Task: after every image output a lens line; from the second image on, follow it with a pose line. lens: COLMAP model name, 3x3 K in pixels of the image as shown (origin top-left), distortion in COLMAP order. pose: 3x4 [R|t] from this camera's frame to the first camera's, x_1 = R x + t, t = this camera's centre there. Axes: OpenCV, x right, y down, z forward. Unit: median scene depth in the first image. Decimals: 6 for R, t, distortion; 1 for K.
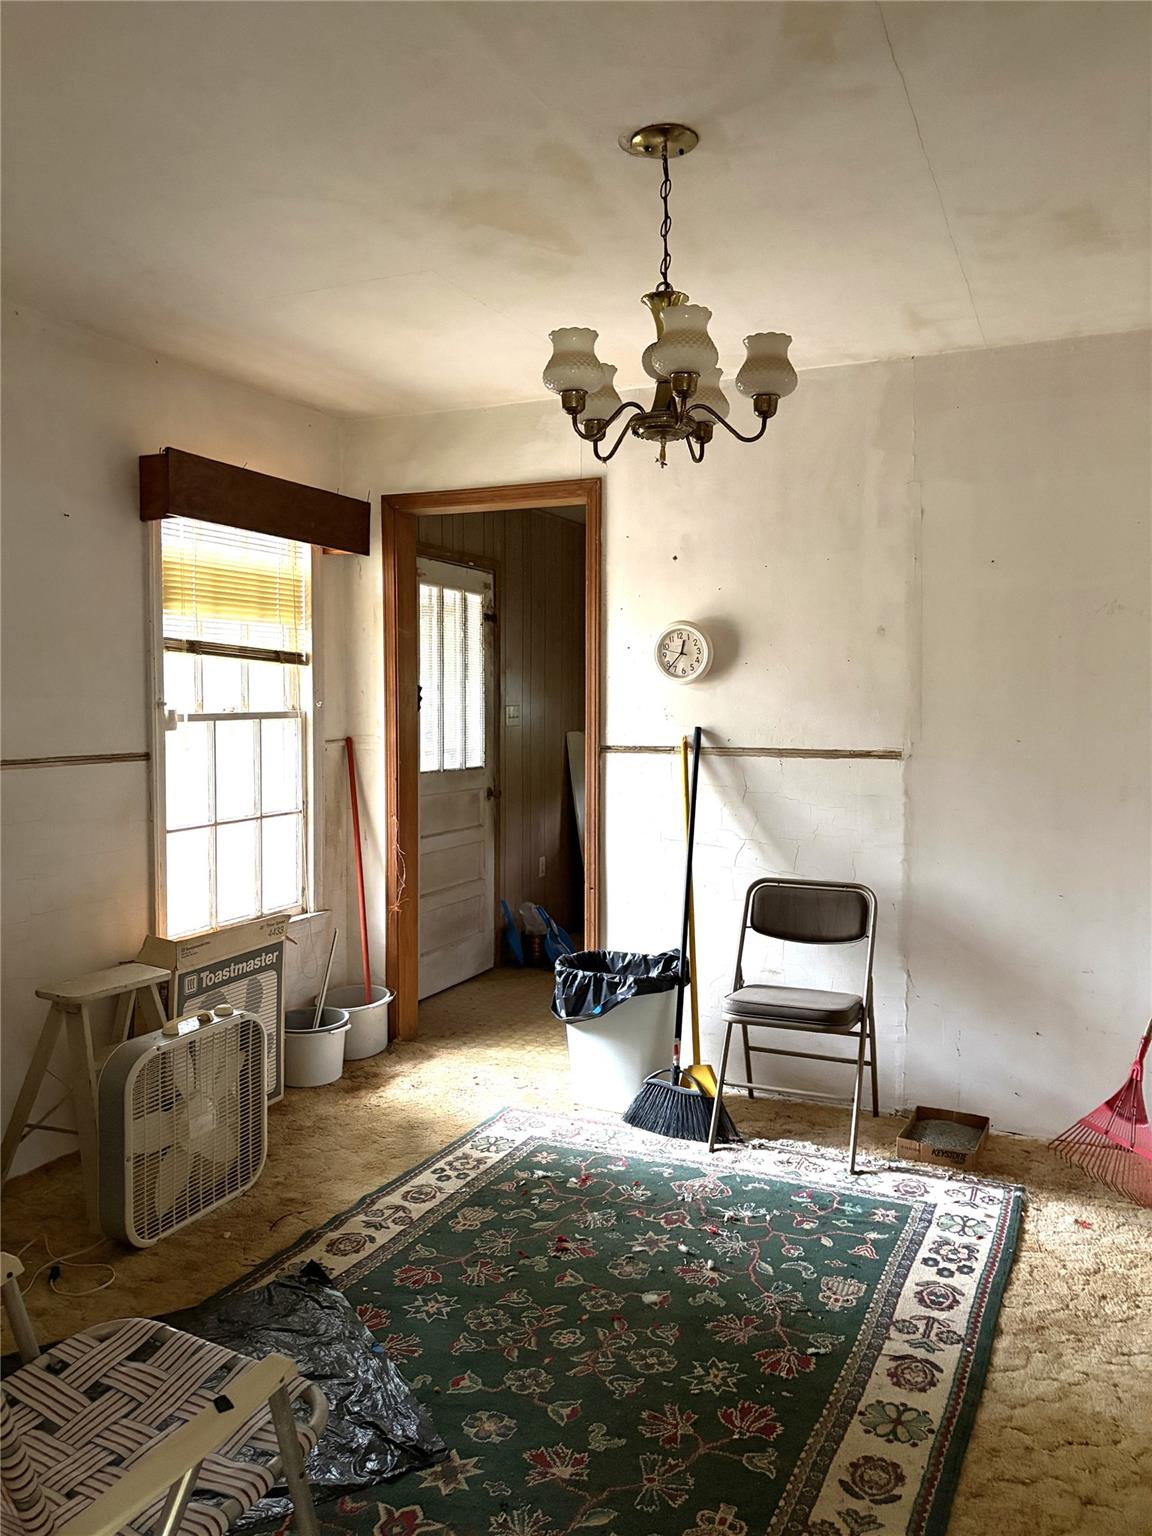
lens RADIAL K [[1166.1, 0, 576.0], [0, 1166.1, 768.0], [0, 0, 1]] dist [-0.039640, 0.000727]
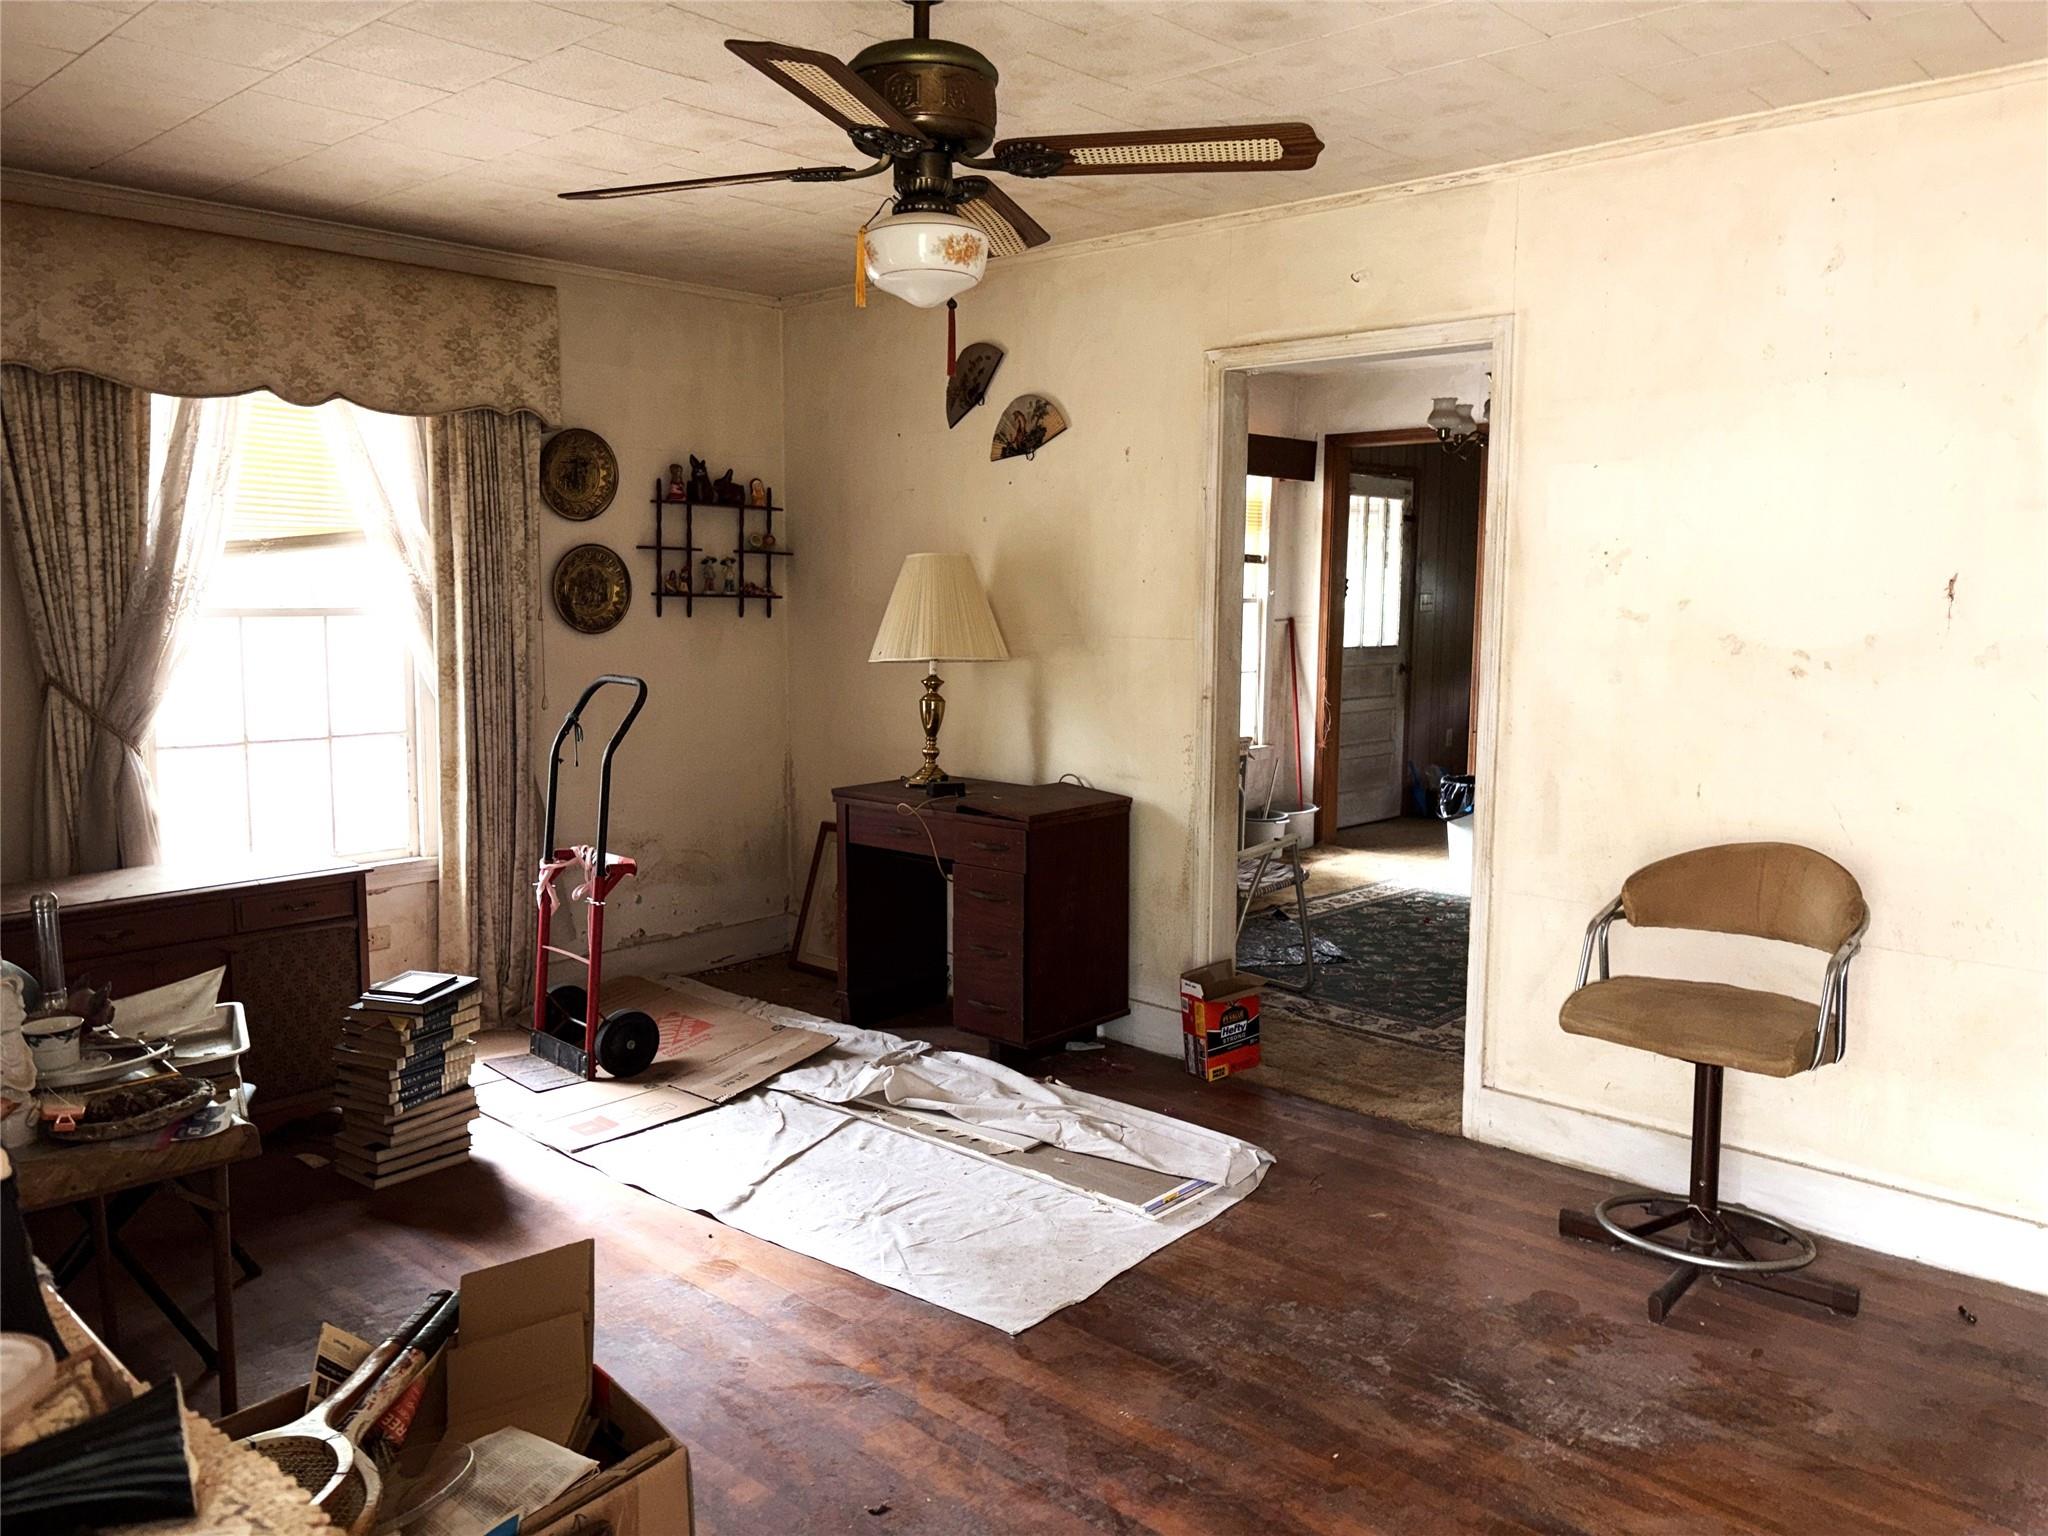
lens RADIAL K [[1572.5, 0, 1024.0], [0, 1572.5, 768.0], [0, 0, 1]] dist [0.150628, 0.000250]
pose [[0.948735, 0.041415, -0.313346, 0.082542], [-0.023696, 0.997908, 0.060149, 0.040765], [0.315182, -0.049641, 0.947732, -0.762665]]
